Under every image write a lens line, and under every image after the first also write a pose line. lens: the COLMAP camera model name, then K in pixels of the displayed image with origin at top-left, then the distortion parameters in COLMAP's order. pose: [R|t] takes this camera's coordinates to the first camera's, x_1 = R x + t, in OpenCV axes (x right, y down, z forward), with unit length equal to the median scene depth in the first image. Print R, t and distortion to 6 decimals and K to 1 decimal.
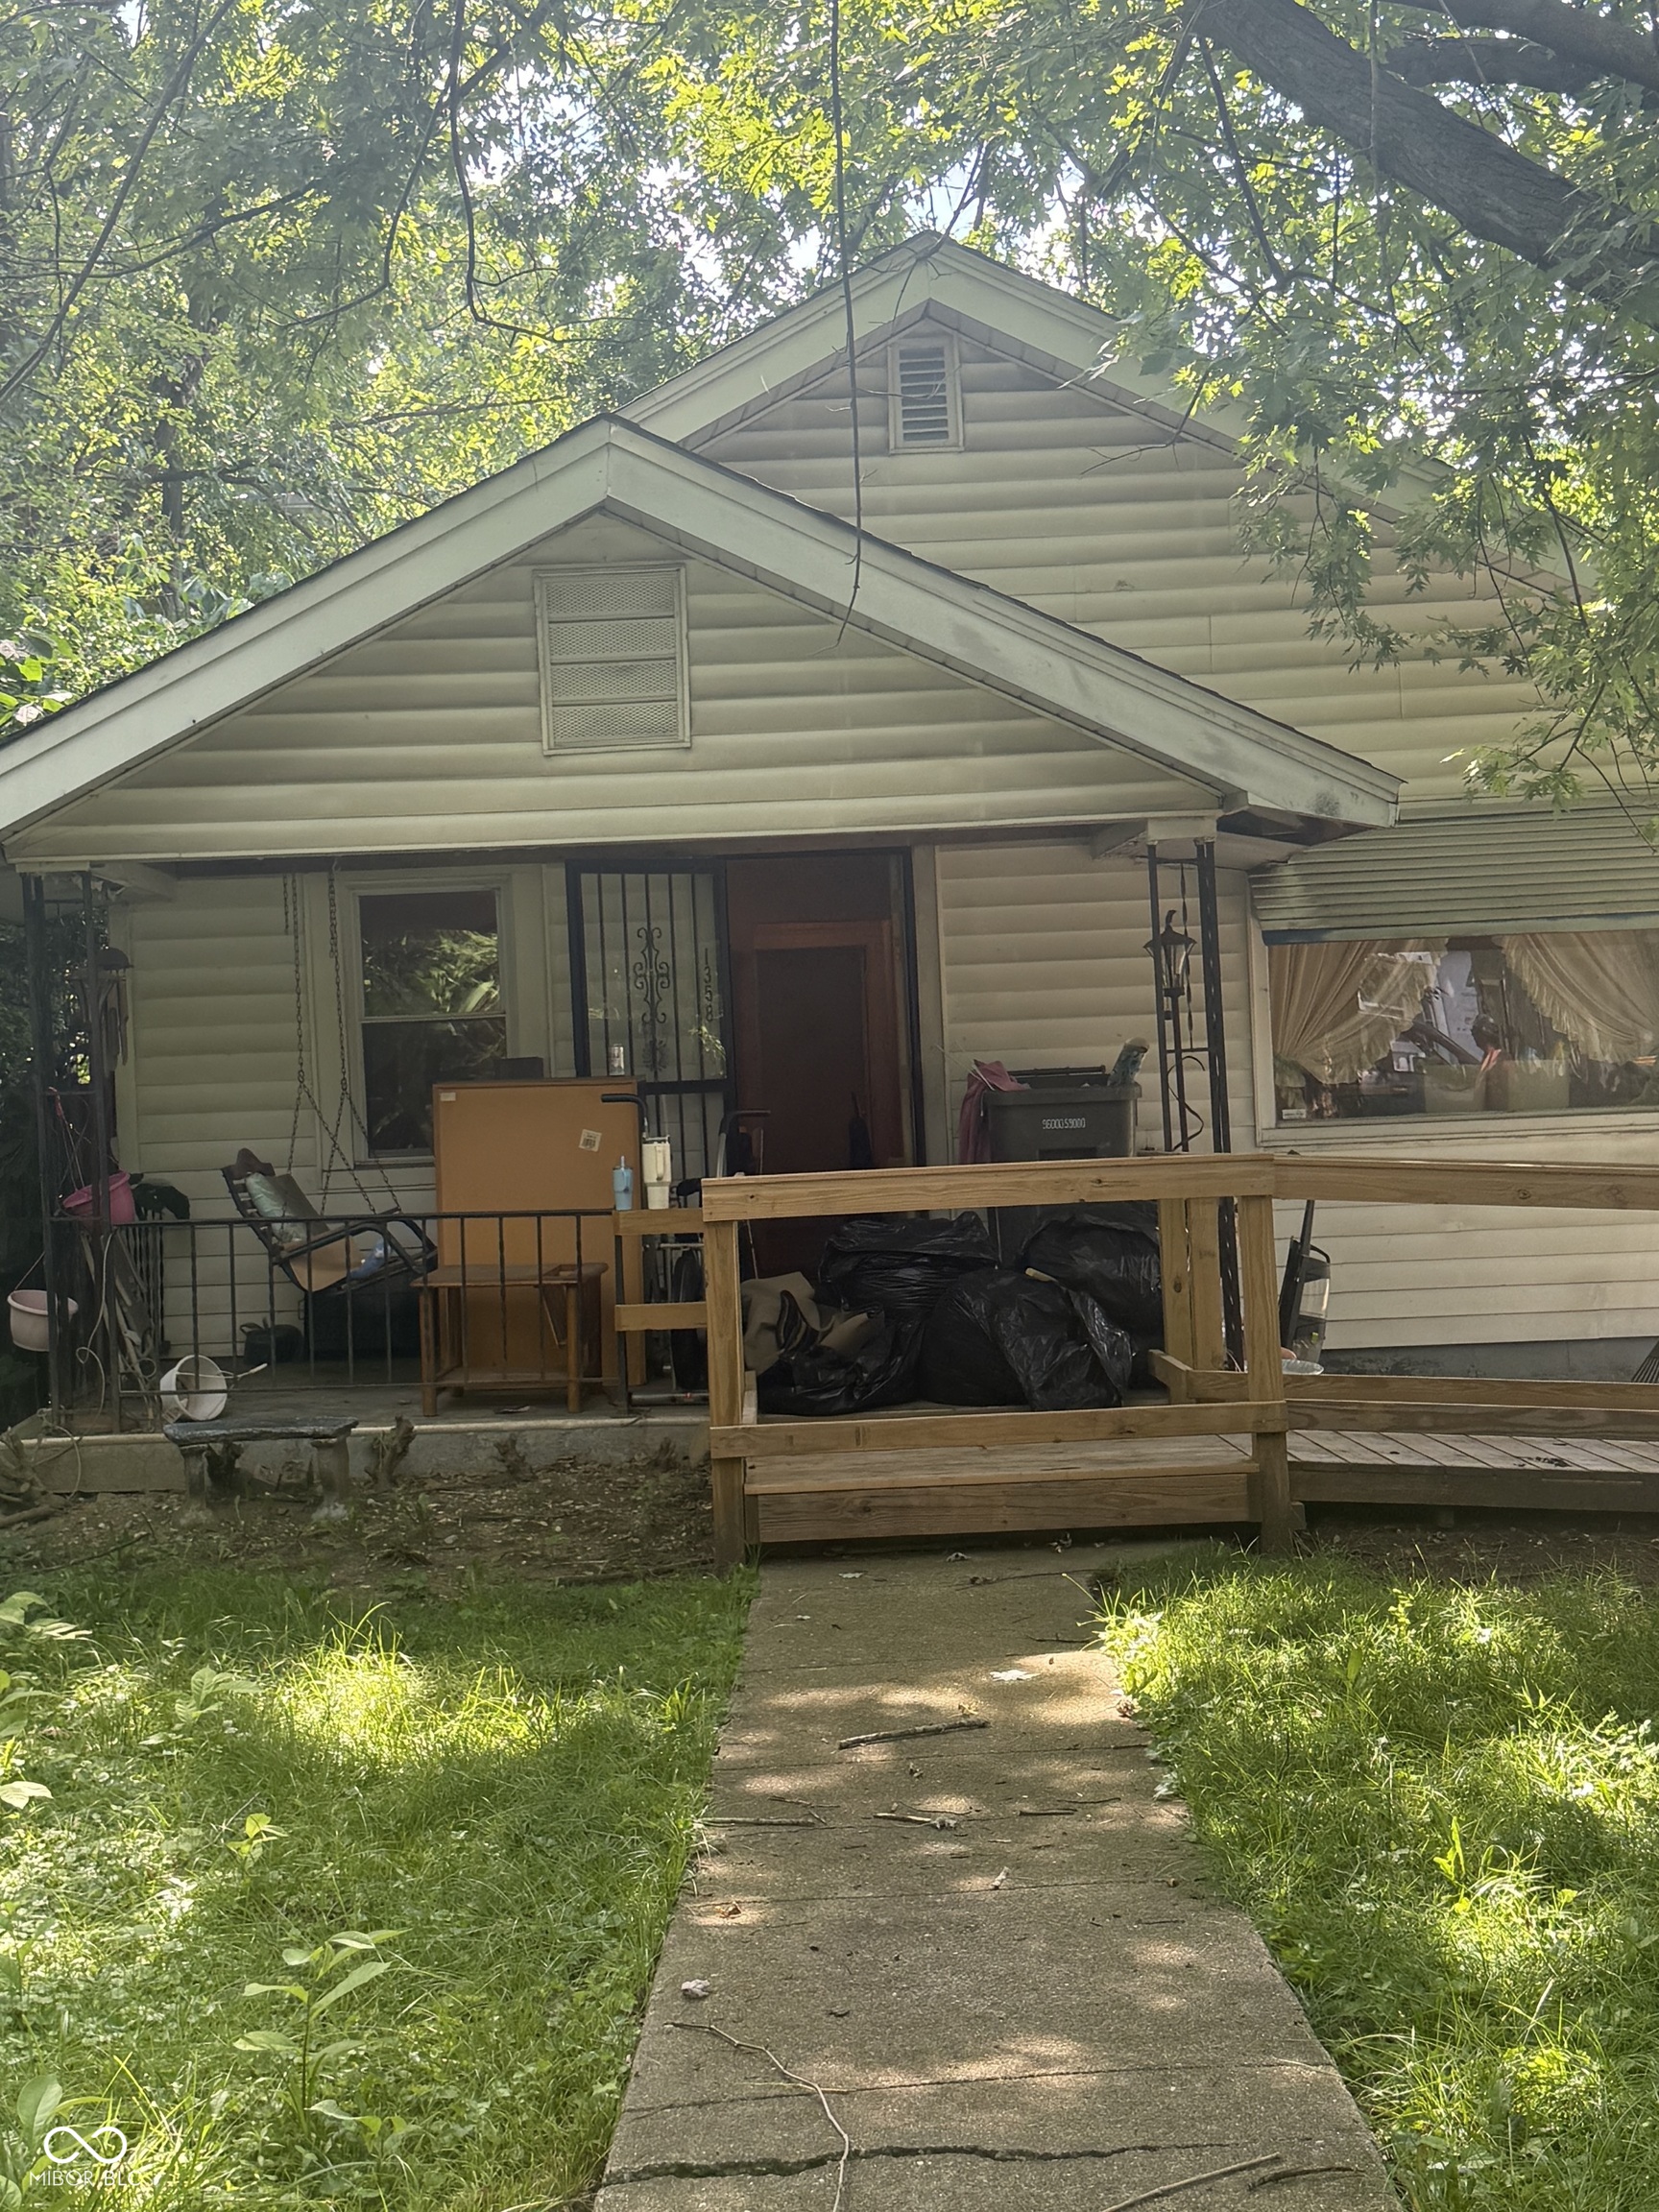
lens RADIAL K [[3107.3, 0, 776.0], [0, 3107.3, 1111.2], [0, 0, 1]] dist [0.176930, -0.356691]
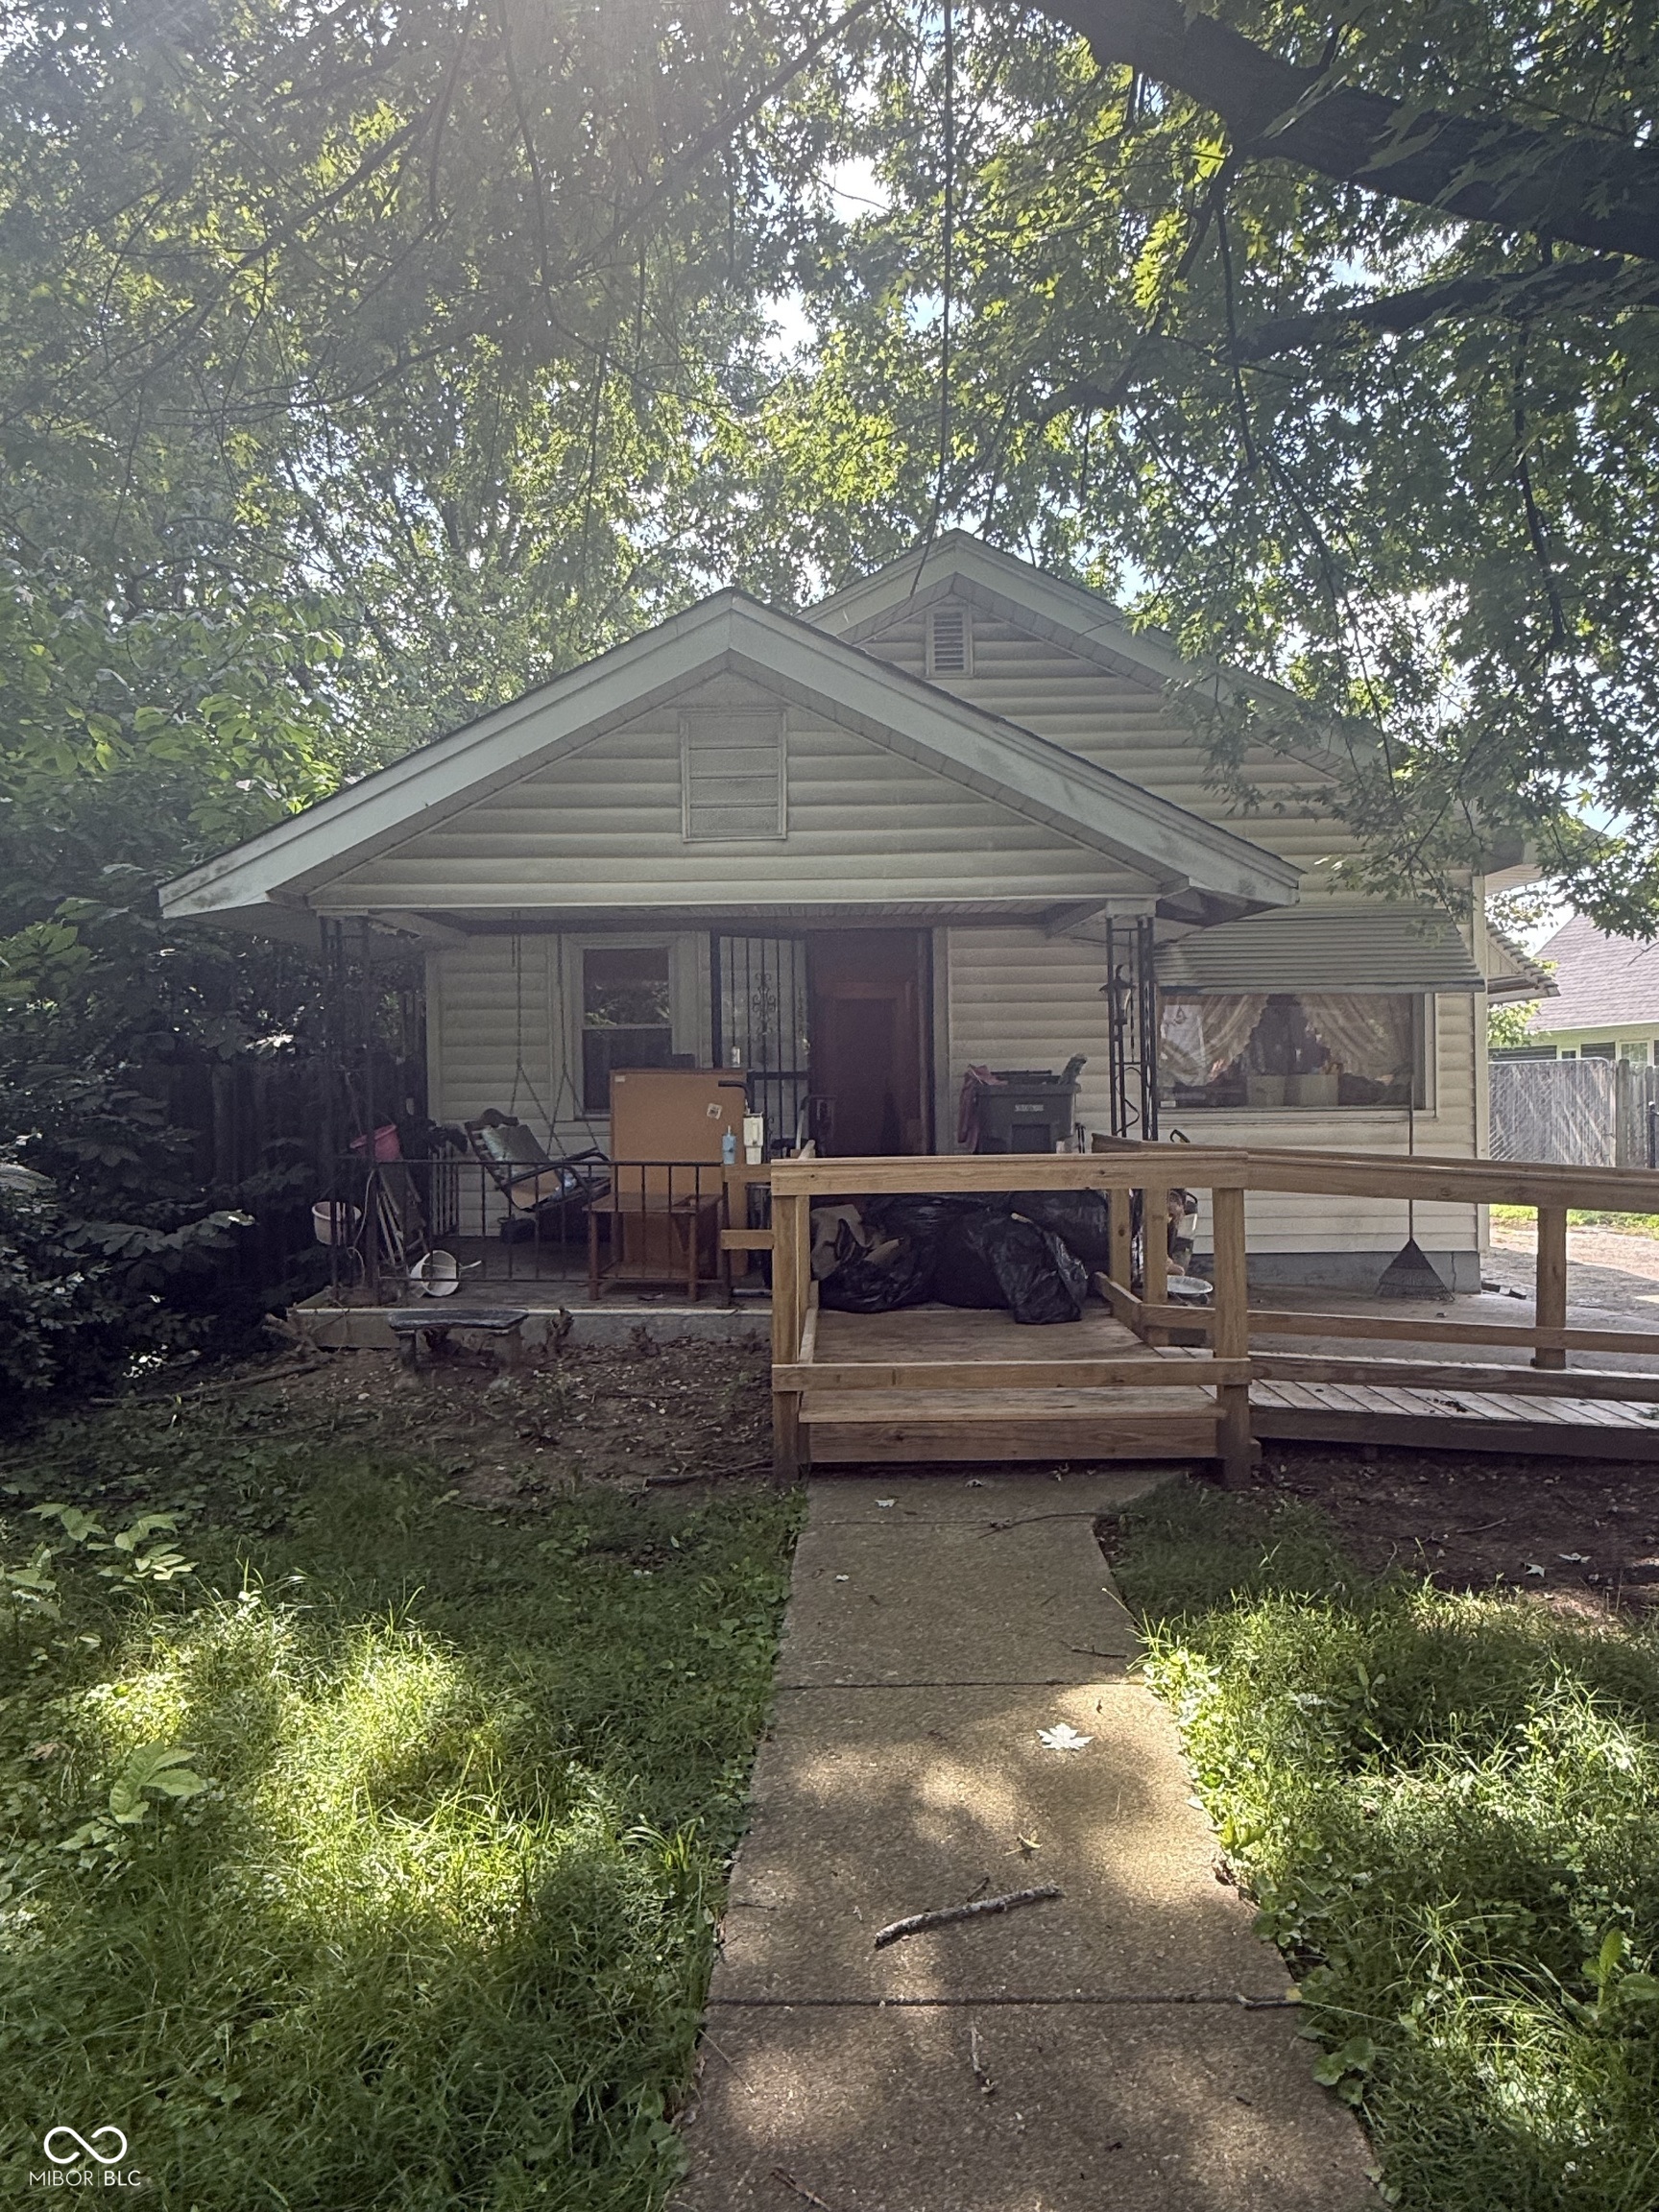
lens RADIAL K [[1290.5, 0, 829.5], [0, 1290.5, 1106.0], [0, 0, 1]] dist [-0.000943, -0.000163]
pose [[0.999434, 0.030624, -0.013906, 0.004235], [-0.030320, 0.999308, 0.021546, -0.008879], [0.014556, -0.021112, 0.999671, 0.420711]]
